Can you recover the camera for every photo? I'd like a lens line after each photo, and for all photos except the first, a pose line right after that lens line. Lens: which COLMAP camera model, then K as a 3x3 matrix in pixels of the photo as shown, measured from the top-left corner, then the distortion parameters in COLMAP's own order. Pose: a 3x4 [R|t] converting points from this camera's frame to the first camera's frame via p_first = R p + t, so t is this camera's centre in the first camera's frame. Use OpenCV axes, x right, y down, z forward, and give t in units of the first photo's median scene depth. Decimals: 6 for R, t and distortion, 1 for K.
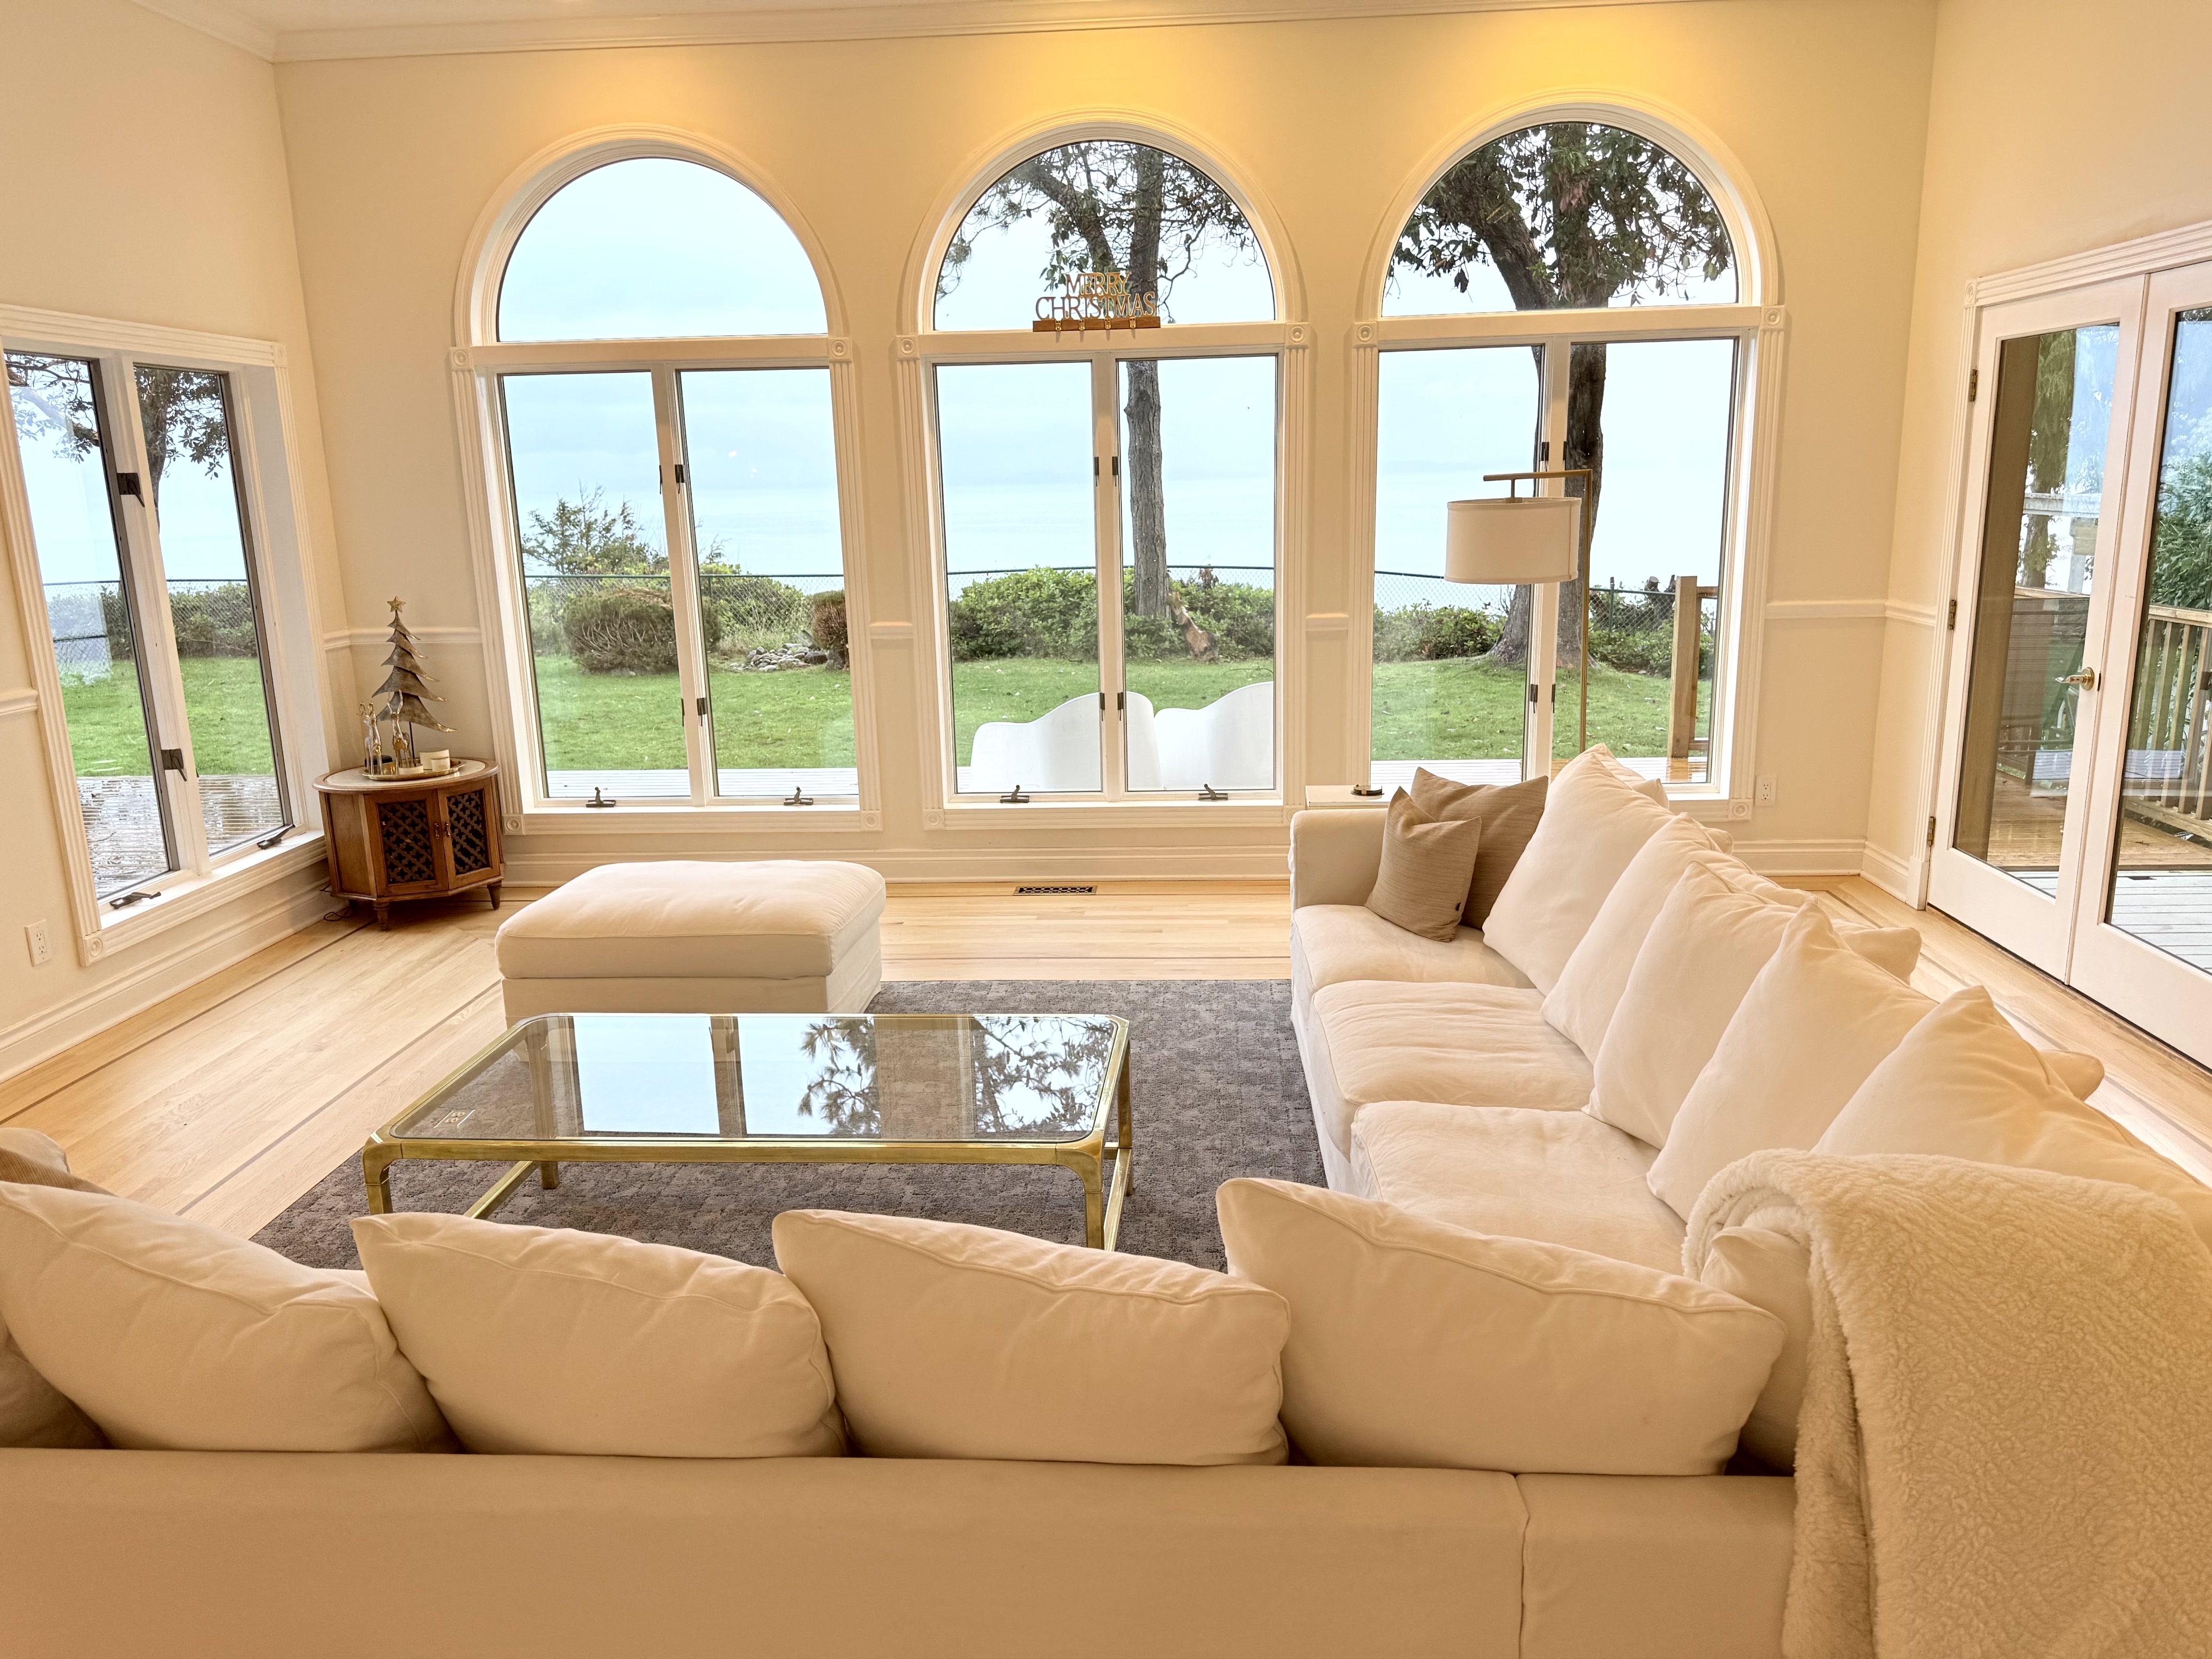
lens RADIAL K [[1546.1, 0, 1132.7], [0, 1546.1, 839.0], [0, 0, 1]] dist [0.079272, -0.095511]
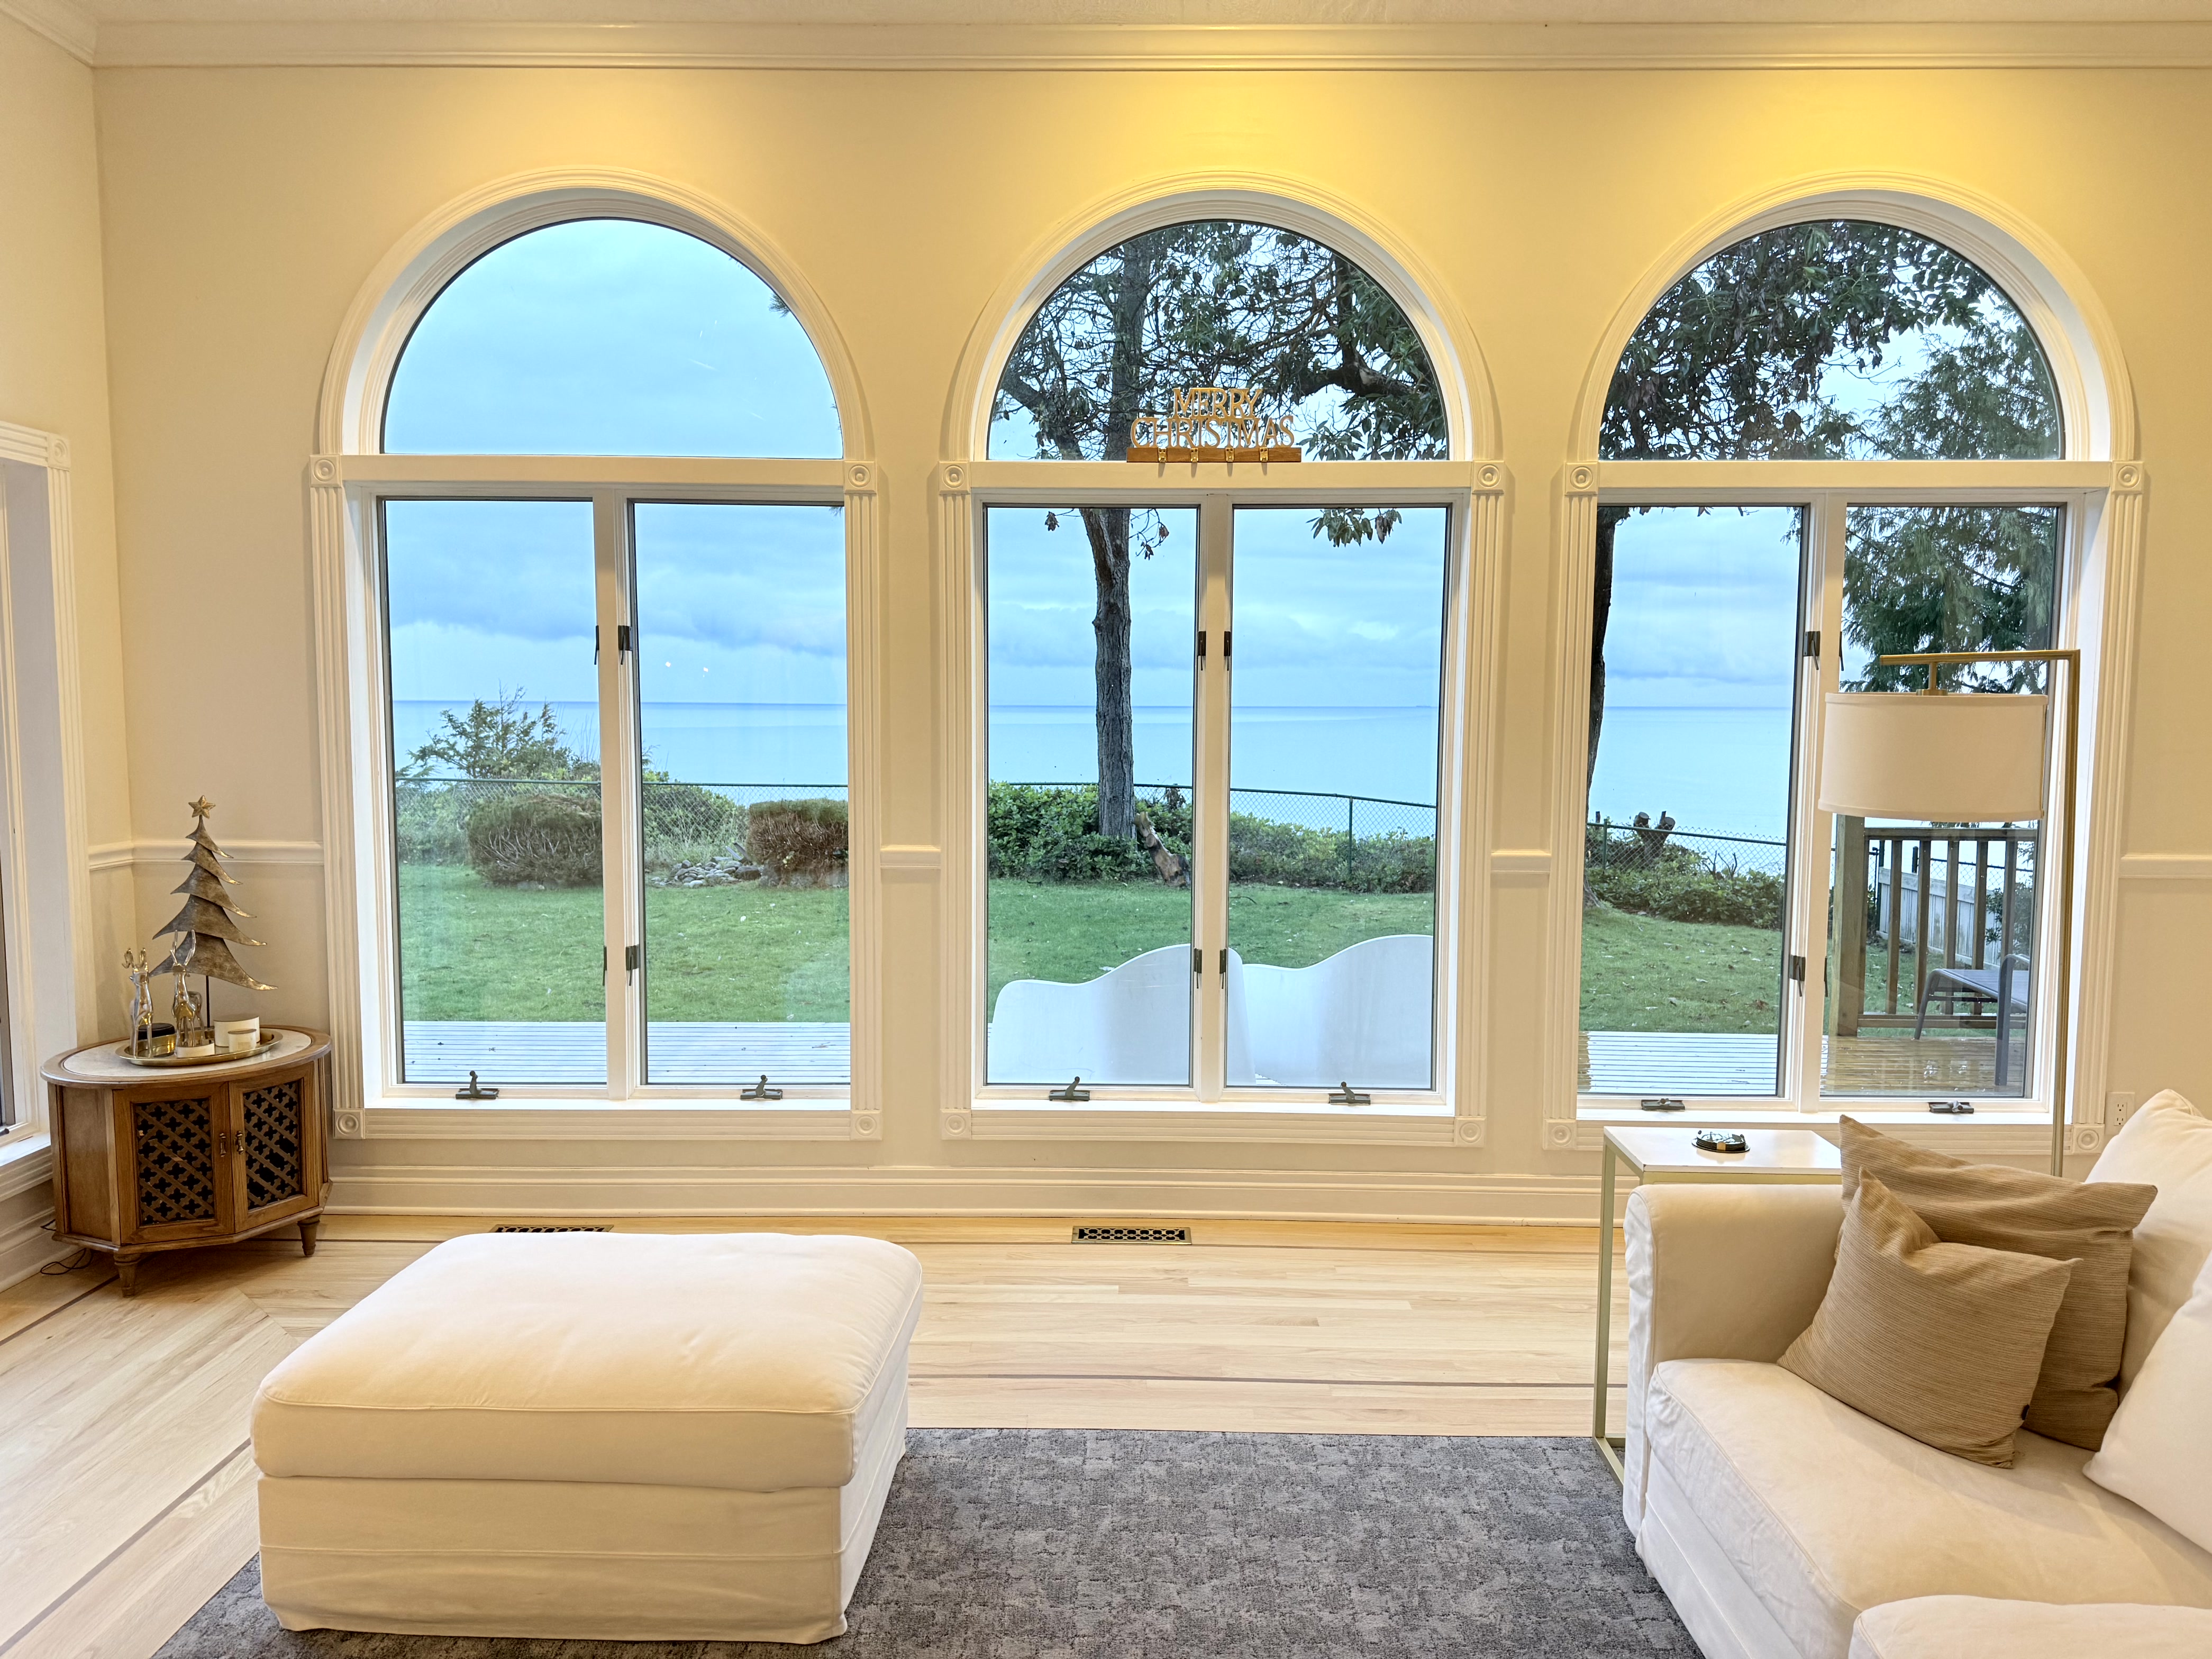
lens RADIAL K [[1546.1, 0, 1112.4], [0, 1546.1, 850.1], [0, 0, 1]] dist [0.079272, -0.095511]
pose [[0.998857, 0.025711, 0.040284, -0.092639], [-0.020151, 0.990935, -0.132819, -0.046252], [-0.043334, 0.131855, 0.990321, 0.292295]]
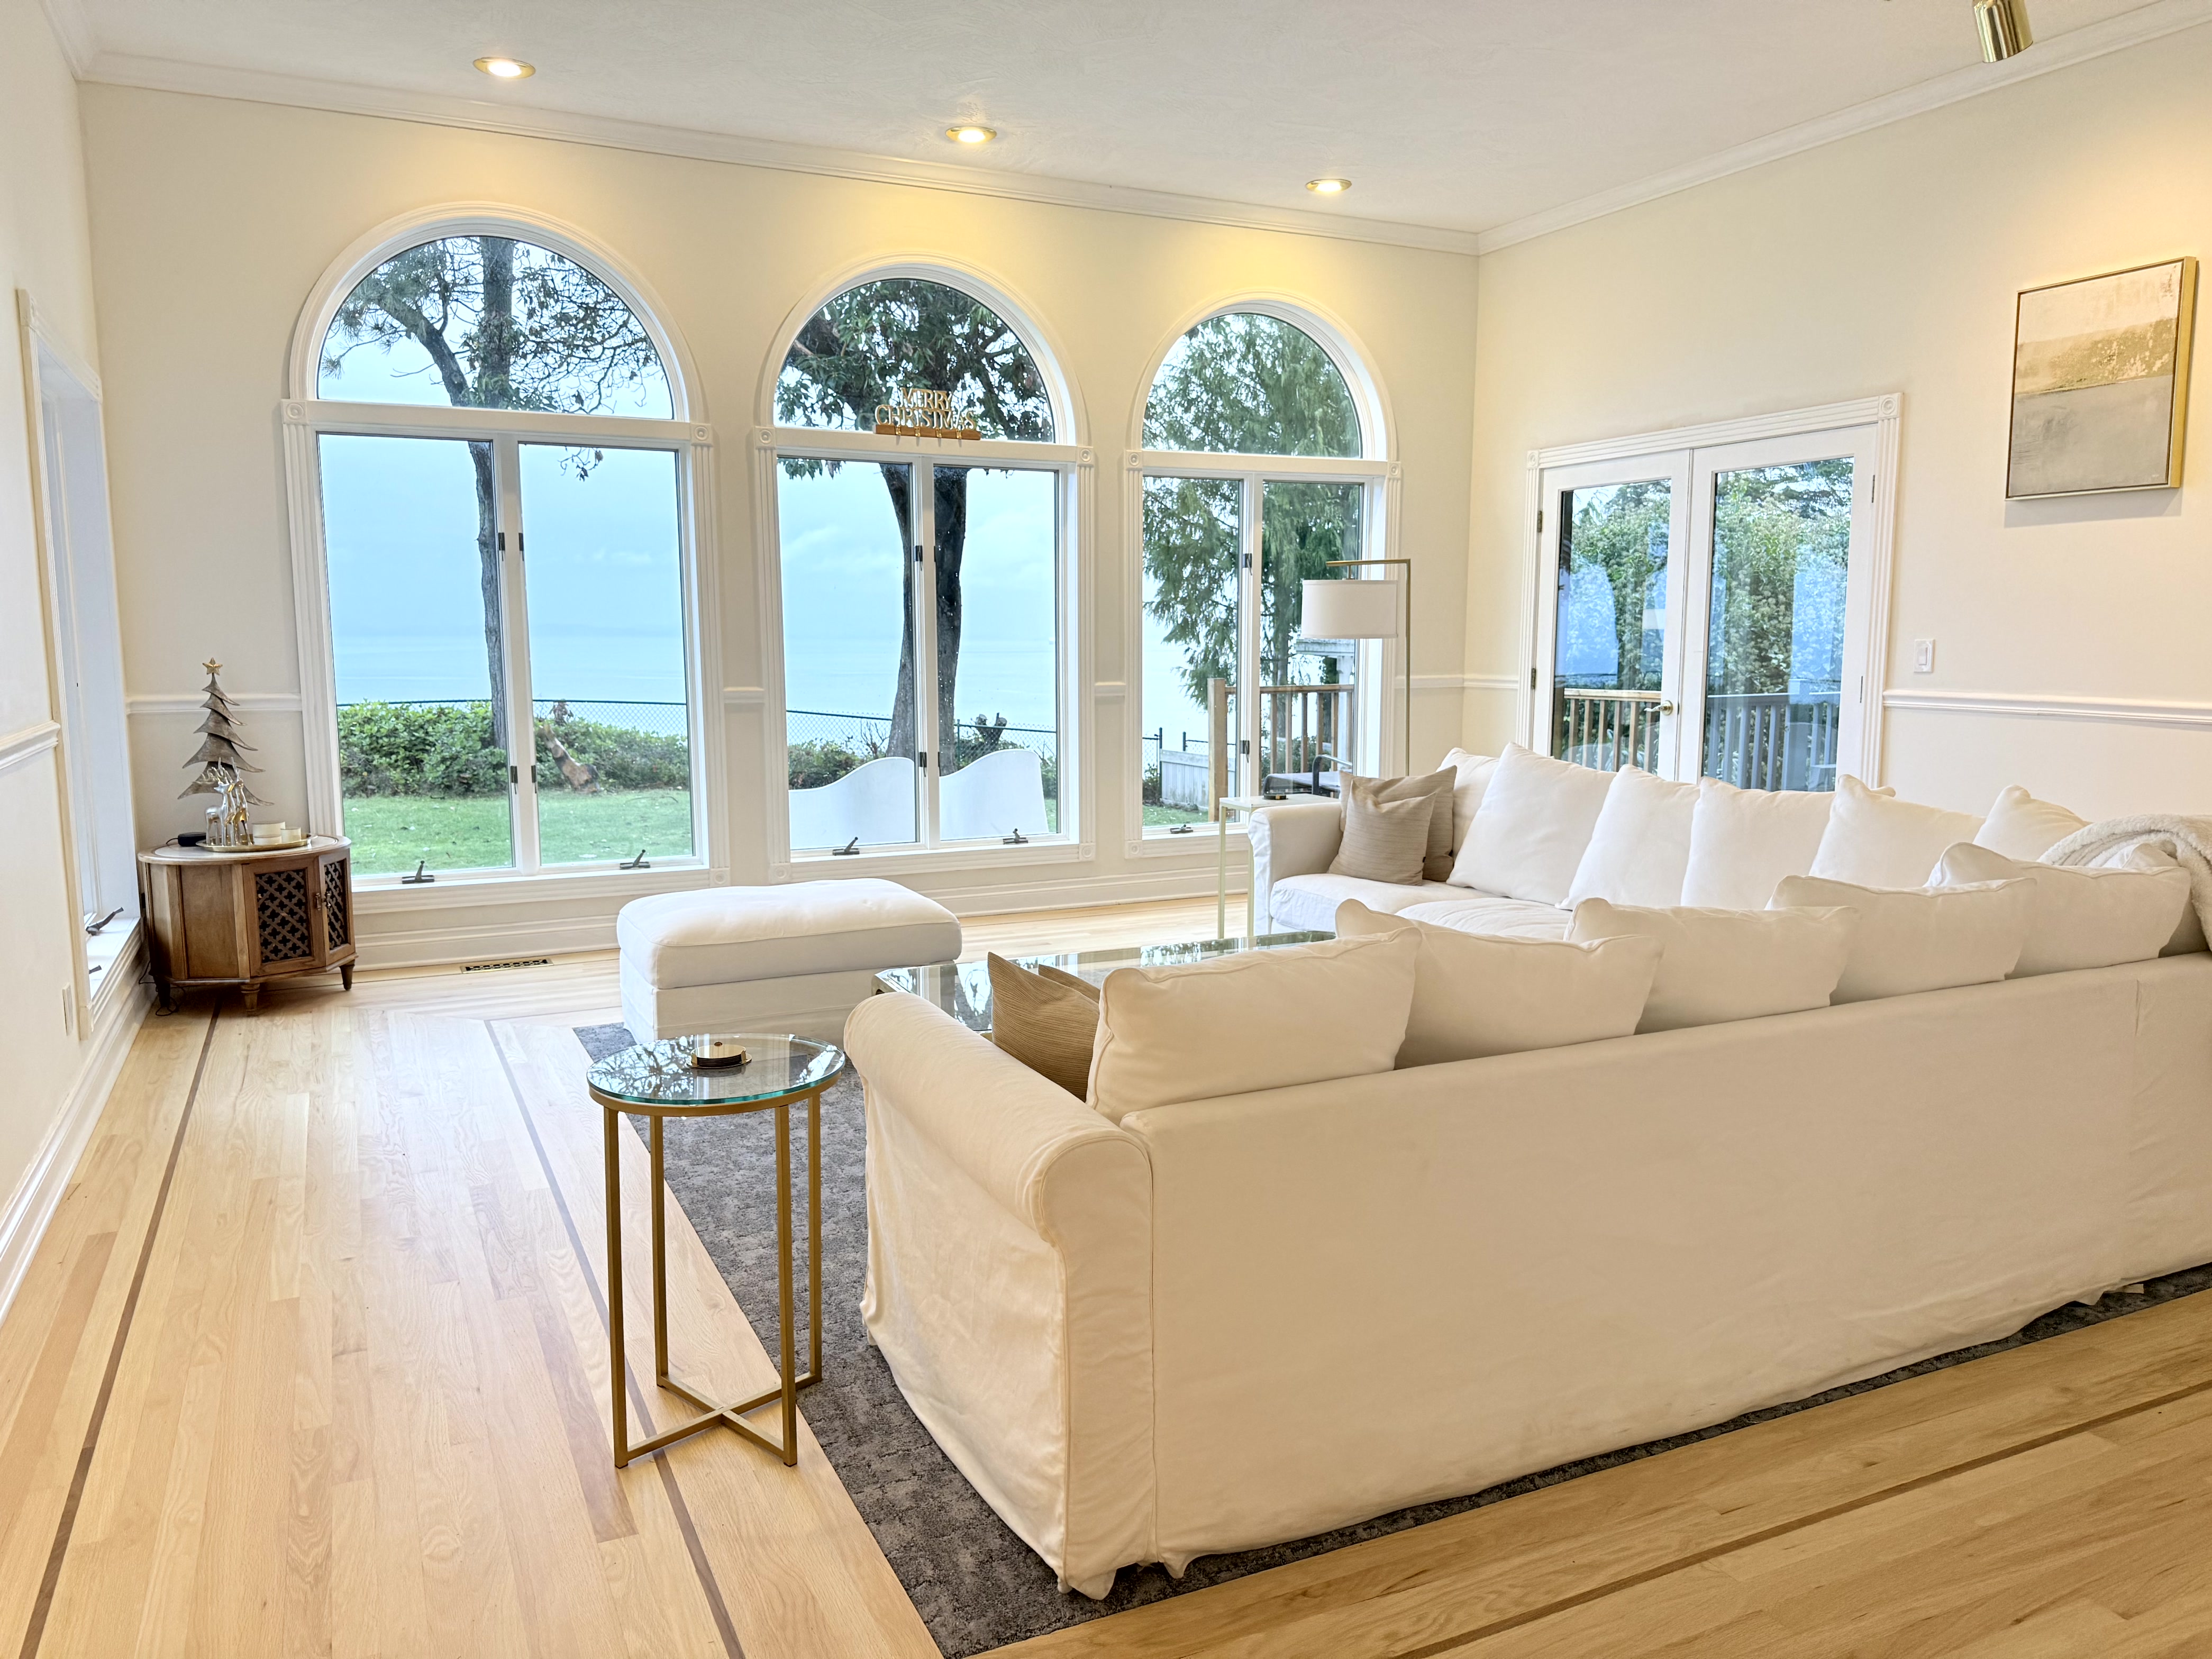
lens RADIAL K [[1546.1, 0, 1110.2], [0, 1546.1, 860.4], [0, 0, 1]] dist [0.079272, -0.095511]
pose [[0.876514, -0.049460, 0.478829, -0.456282], [0.091901, 0.993605, -0.065595, 0.071808], [-0.472523, 0.101500, 0.875454, -0.042774]]
